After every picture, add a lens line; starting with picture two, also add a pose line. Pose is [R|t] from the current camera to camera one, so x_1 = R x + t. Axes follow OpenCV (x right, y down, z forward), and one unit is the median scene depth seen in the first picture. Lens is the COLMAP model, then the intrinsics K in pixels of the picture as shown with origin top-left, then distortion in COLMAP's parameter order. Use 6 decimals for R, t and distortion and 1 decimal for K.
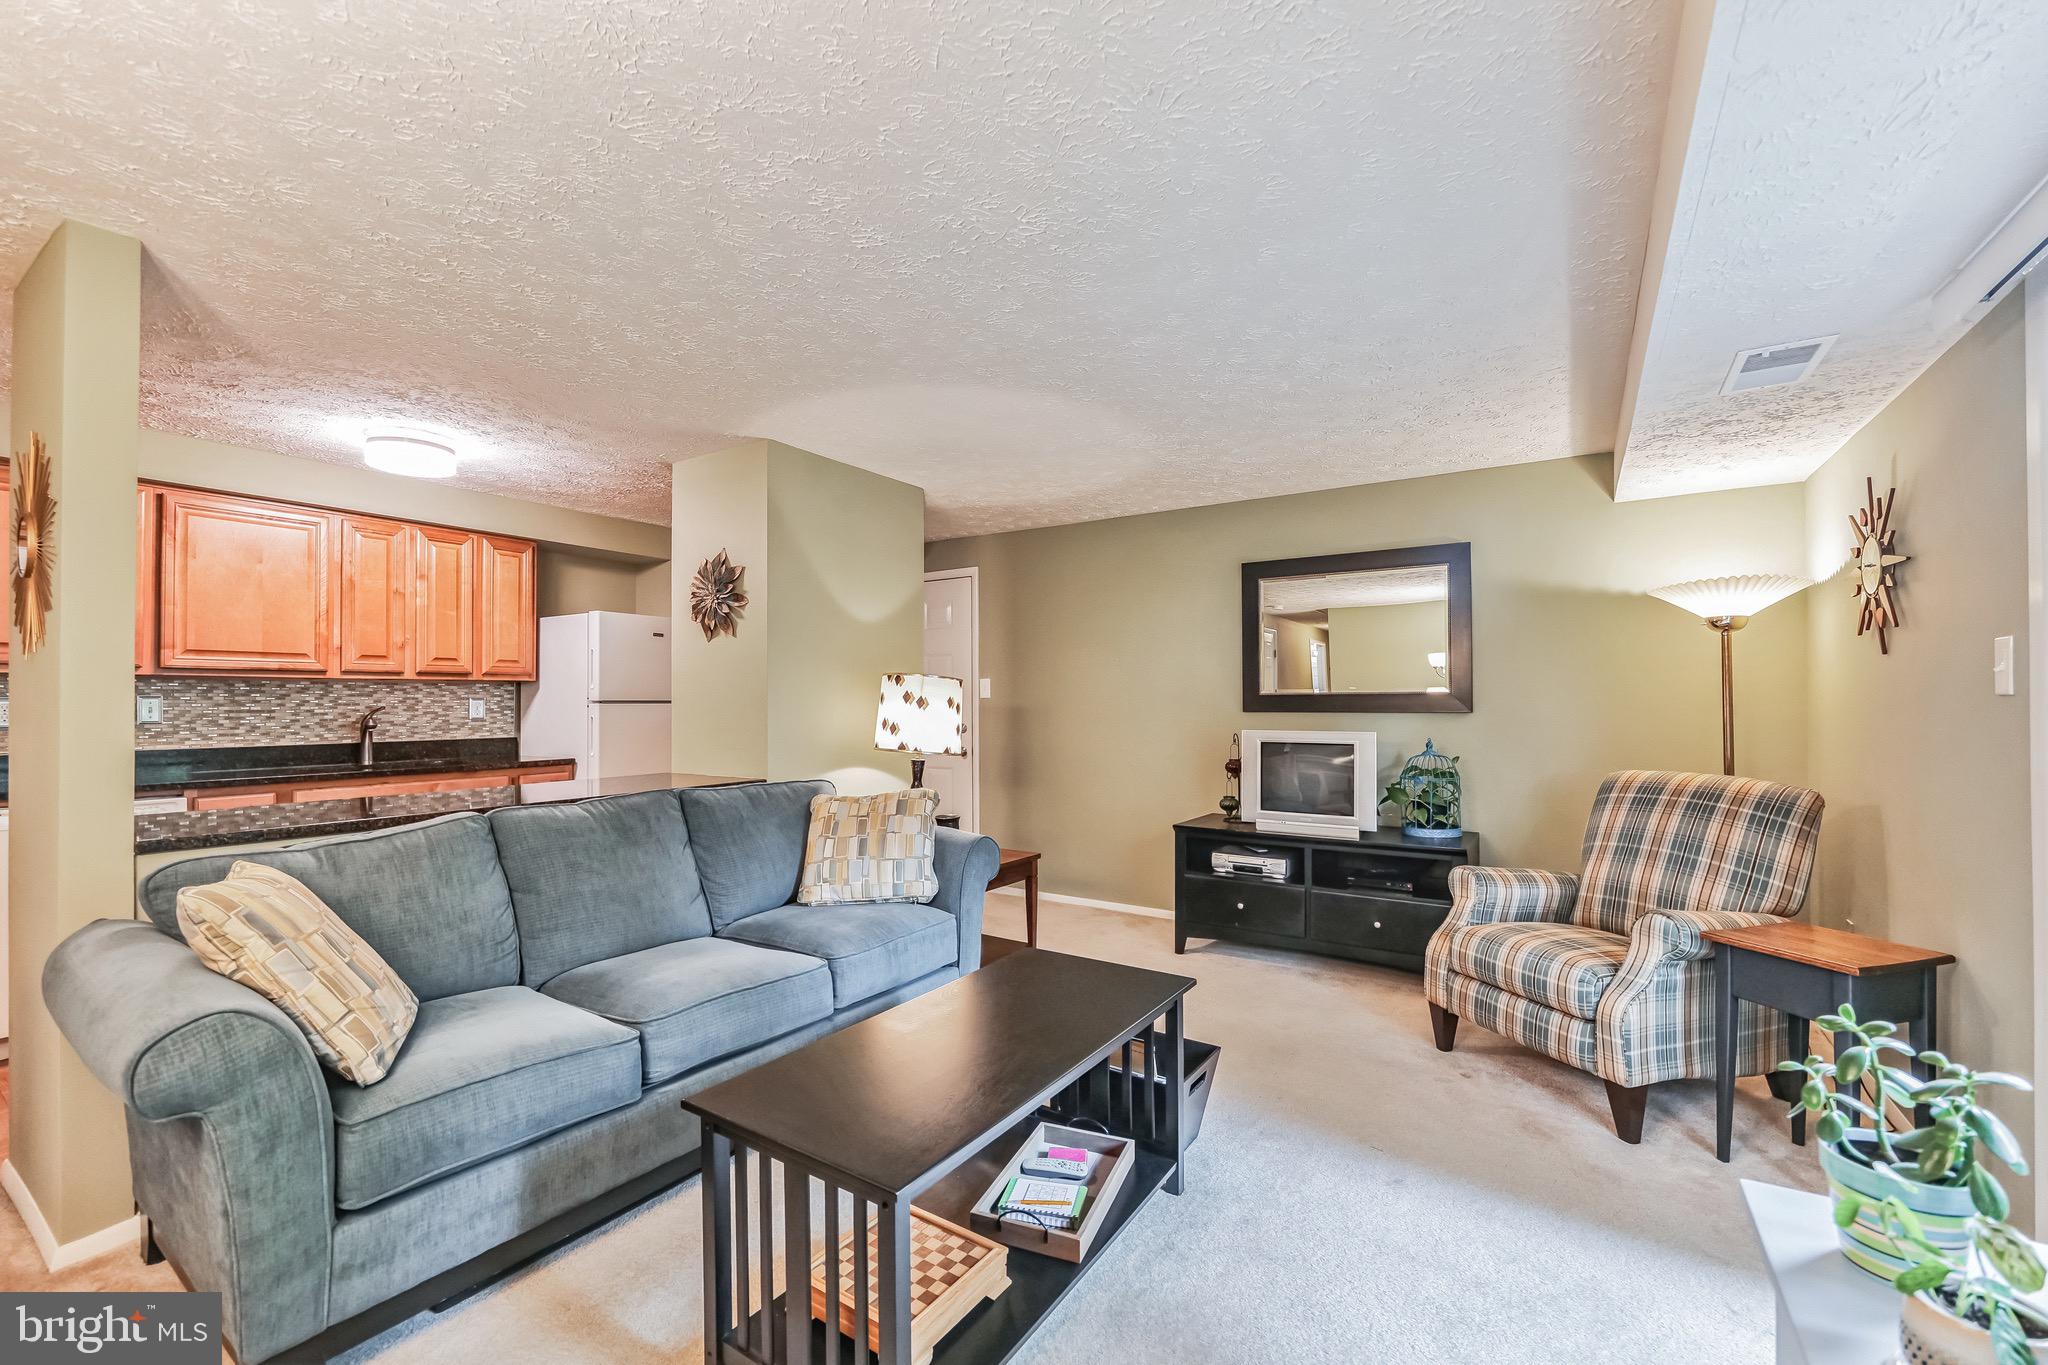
lens RADIAL K [[854.2, 0, 1014.8], [0, 854.2, 698.2], [0, 0, 1]] dist [-0.006438, 0.000098]
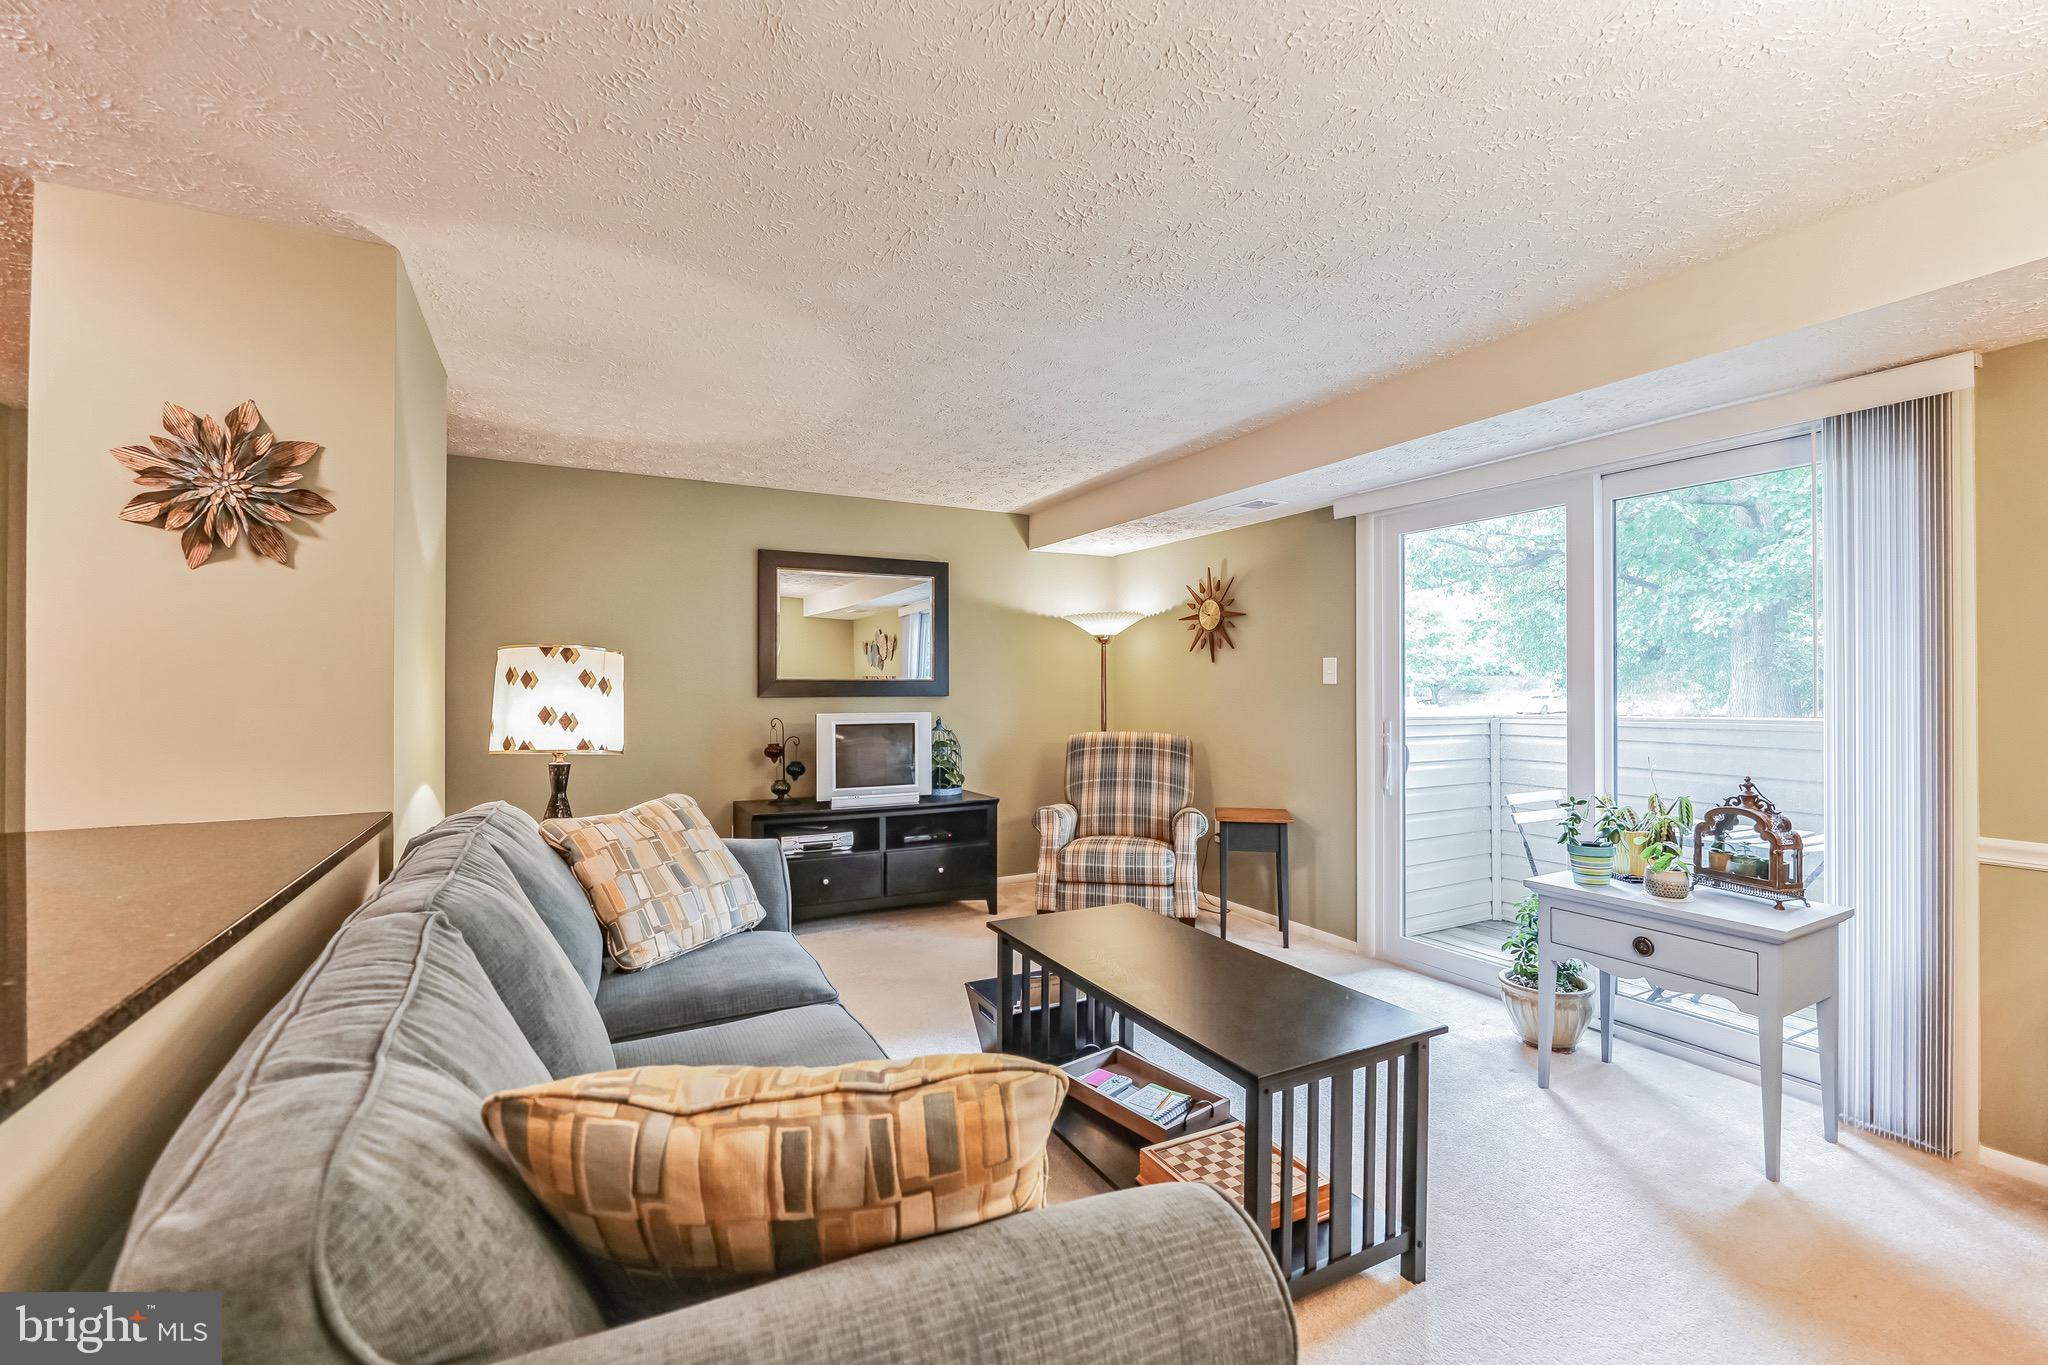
lens RADIAL K [[854.2, 0, 1016.5], [0, 854.2, 683.2], [0, 0, 1]] dist [-0.006438, 0.000098]
pose [[0.485347, 0.007353, 0.874291, -0.587258], [-0.006075, 0.999969, -0.005037, 0.004335], [-0.874301, -0.002867, 0.485377, 0.313869]]
